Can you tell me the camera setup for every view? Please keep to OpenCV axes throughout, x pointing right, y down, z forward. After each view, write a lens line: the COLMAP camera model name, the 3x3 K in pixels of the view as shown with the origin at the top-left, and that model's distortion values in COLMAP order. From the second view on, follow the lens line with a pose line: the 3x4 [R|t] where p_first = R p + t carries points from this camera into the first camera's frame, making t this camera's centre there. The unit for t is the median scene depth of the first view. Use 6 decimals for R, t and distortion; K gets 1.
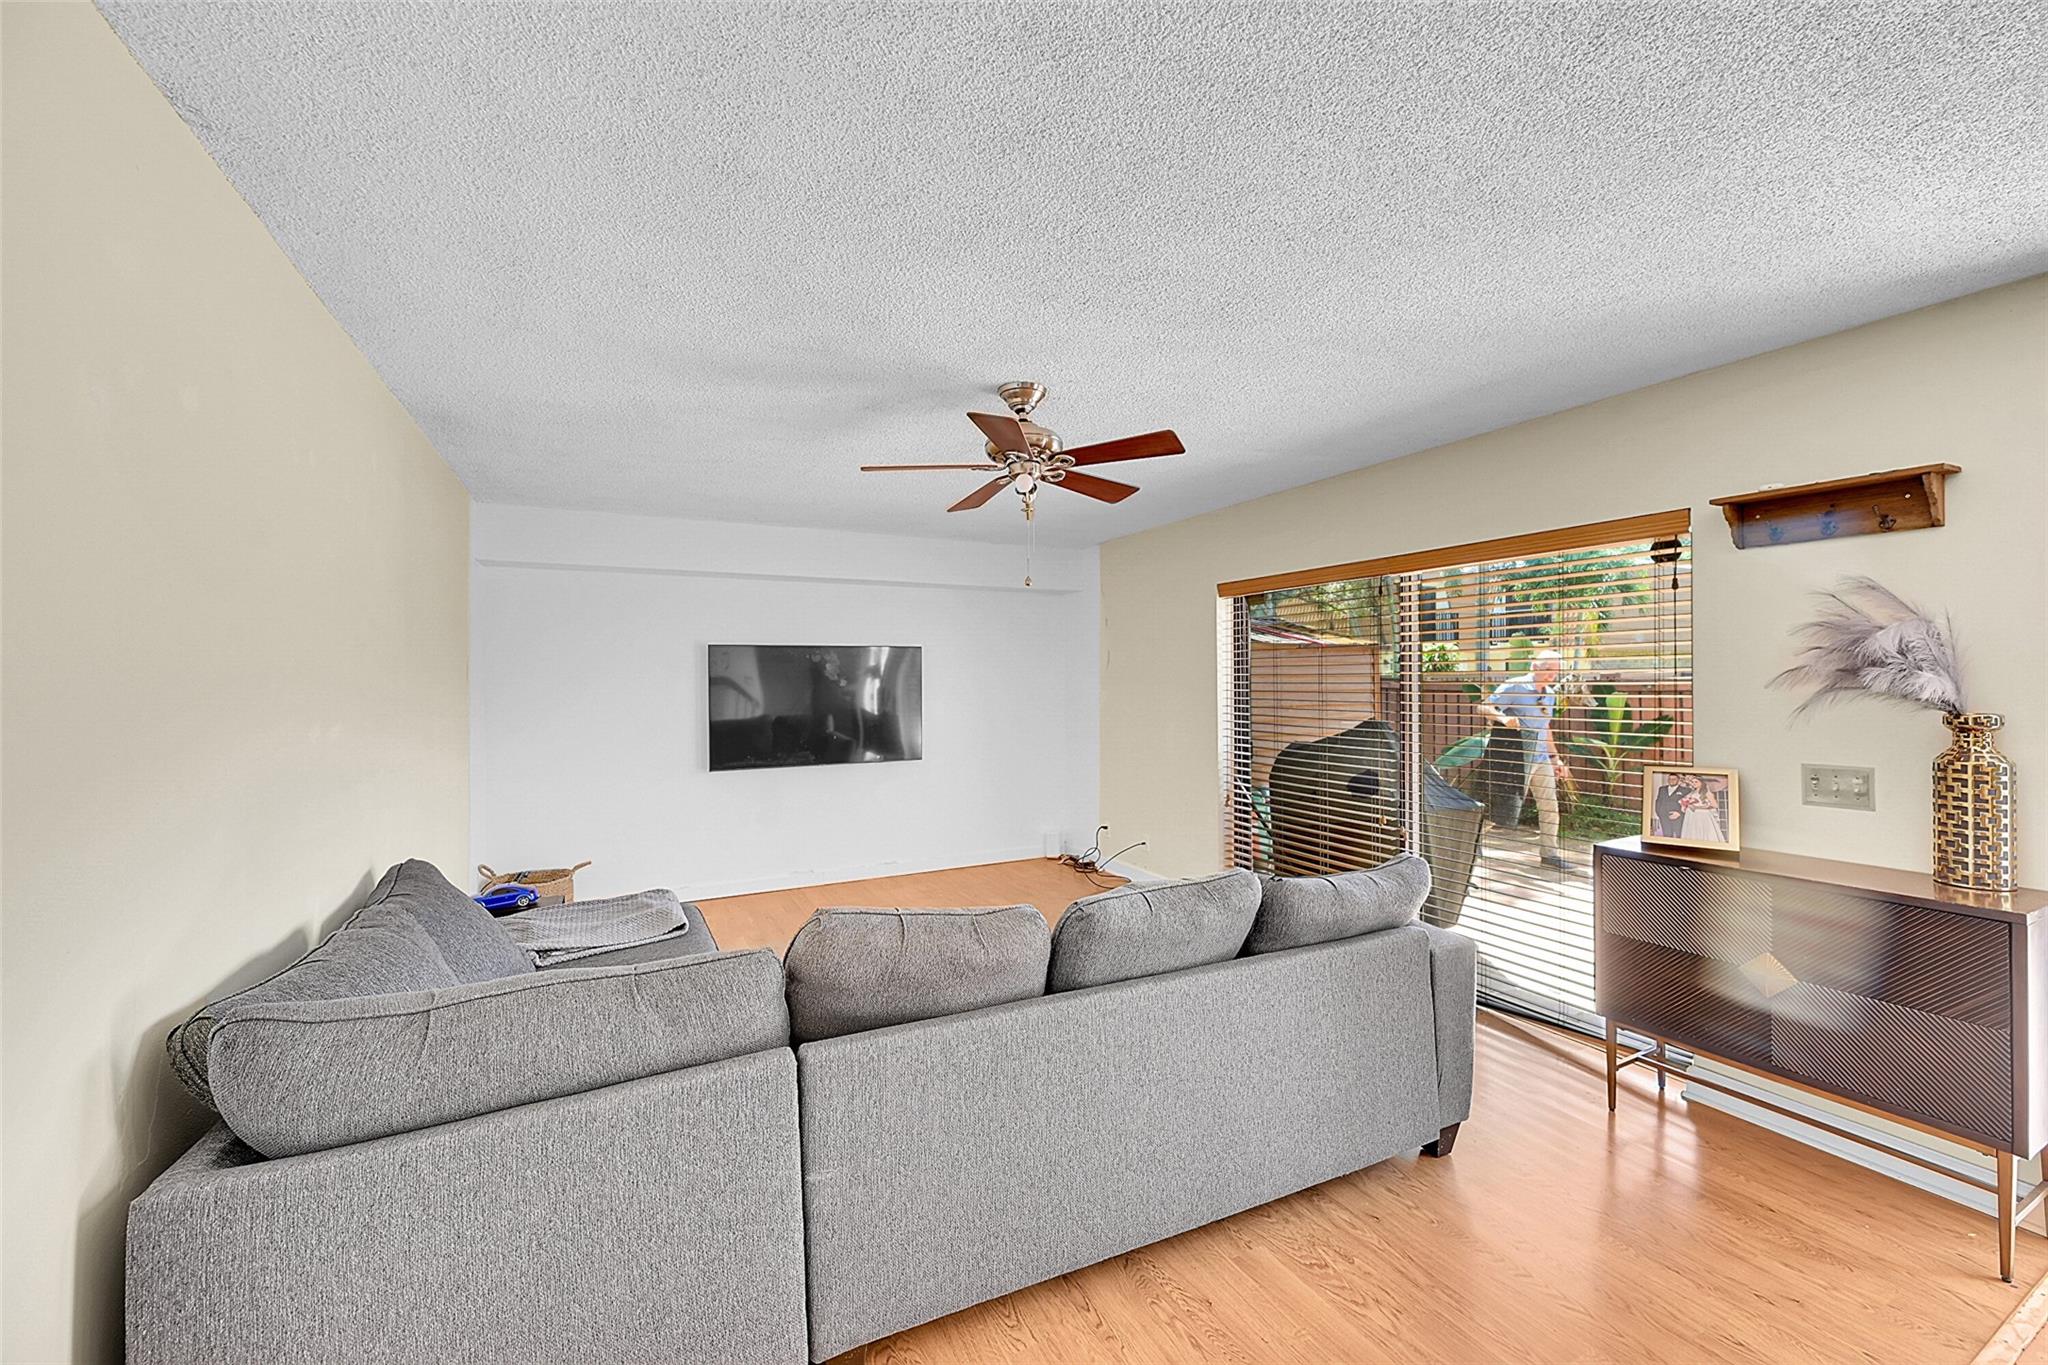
lens RADIAL K [[807.4, 0, 1029.4], [0, 807.4, 676.7], [0, 0, 1]] dist [0.000395, 0.000112]
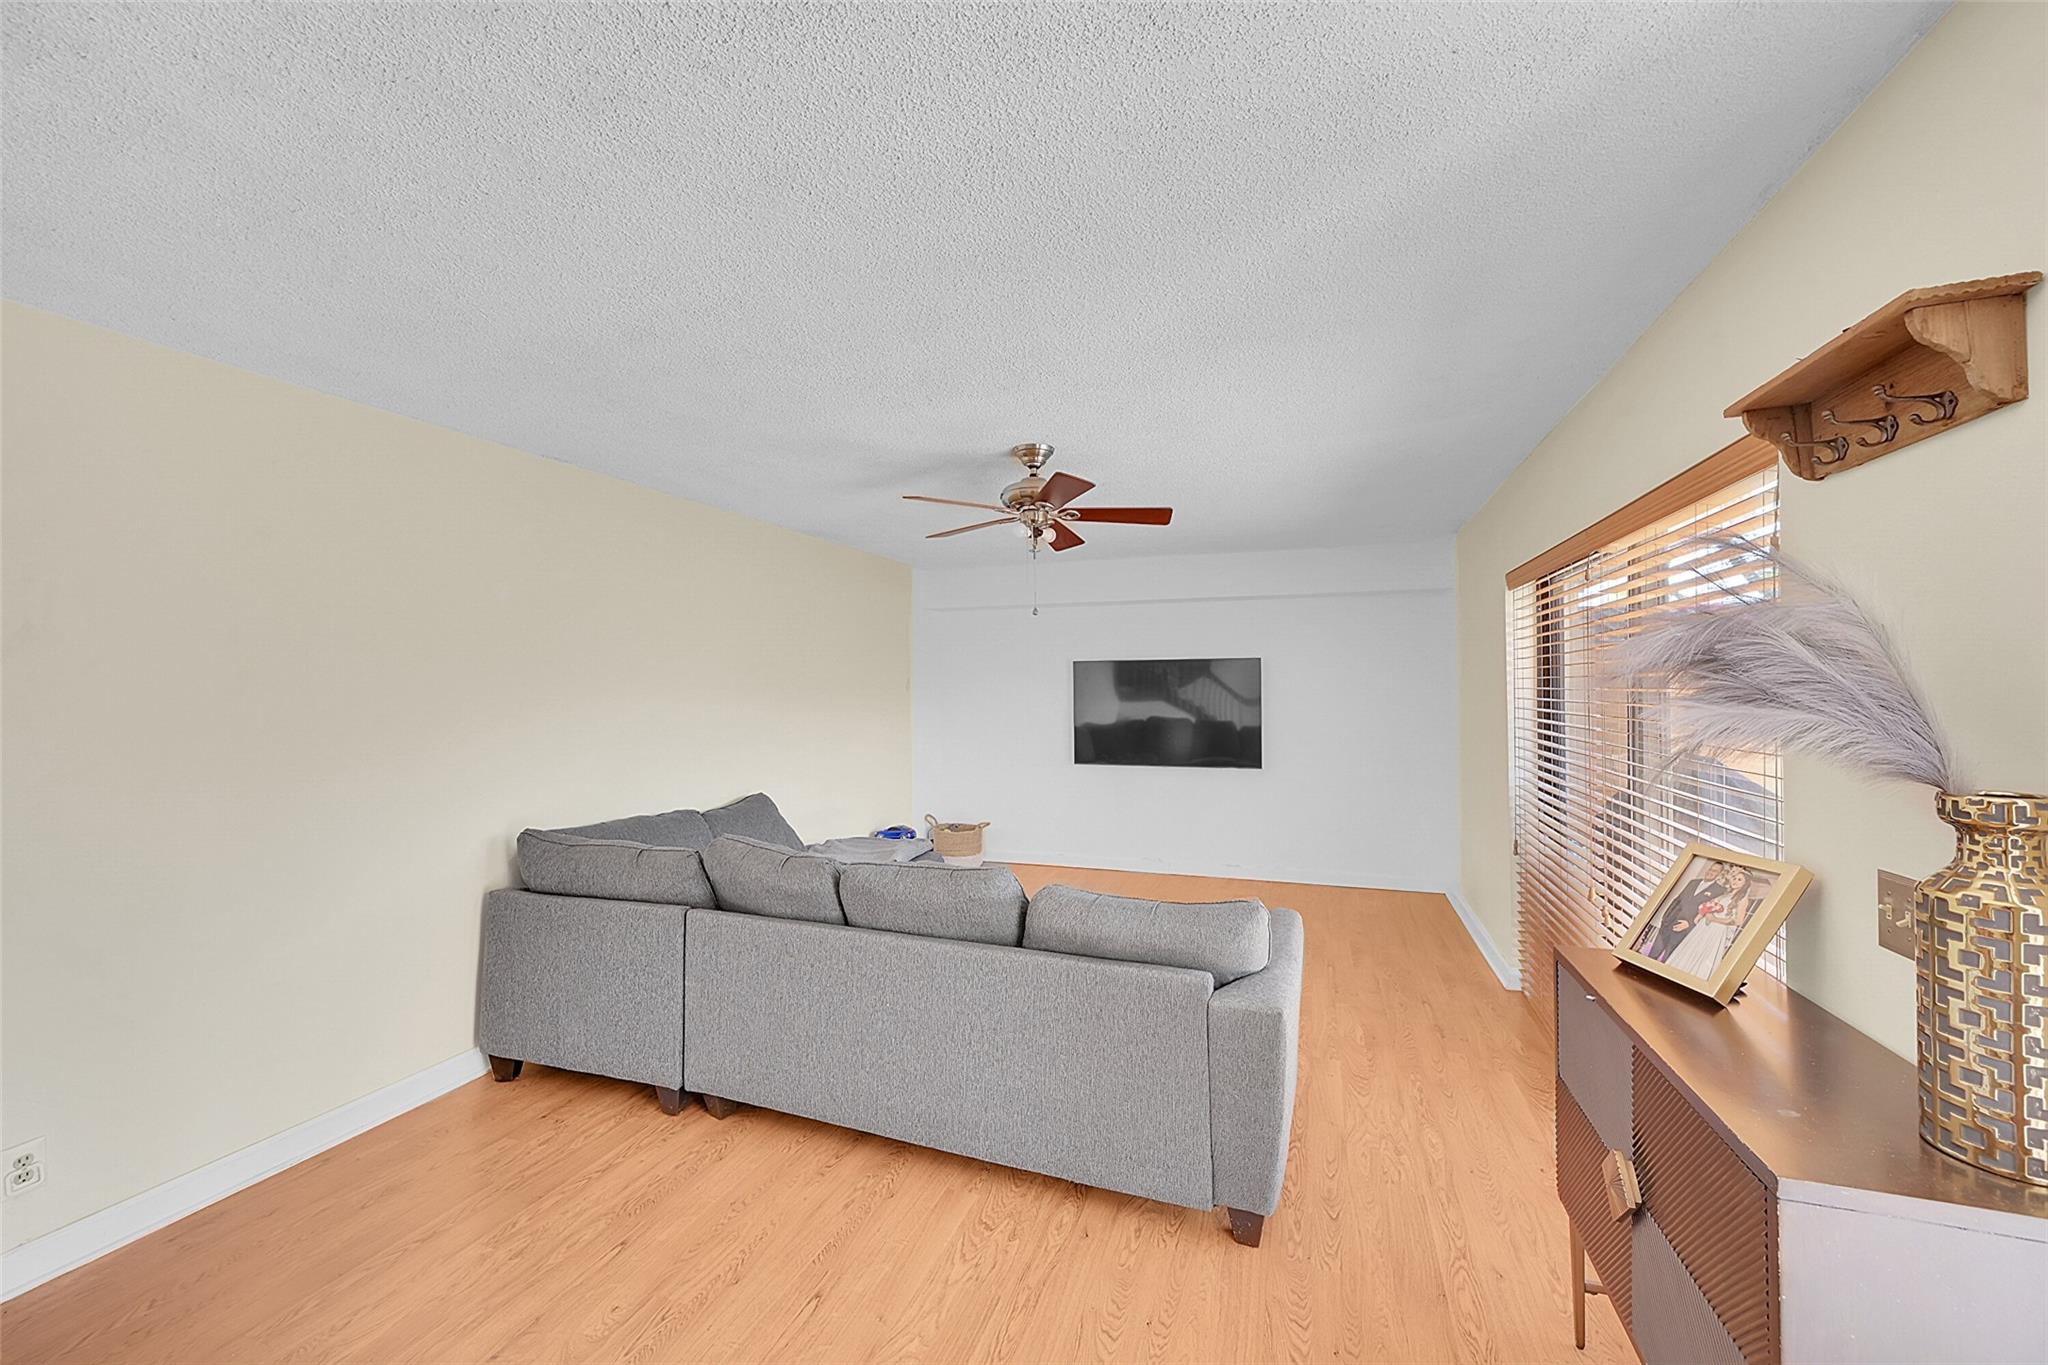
lens RADIAL K [[807.4, 0, 1029.4], [0, 807.4, 676.7], [0, 0, 1]] dist [0.000395, 0.000112]
pose [[0.684969, -0.005646, -0.728550, 0.862781], [0.001510, 0.999979, -0.006329, -0.016513], [0.728570, 0.003235, 0.684963, 0.195652]]
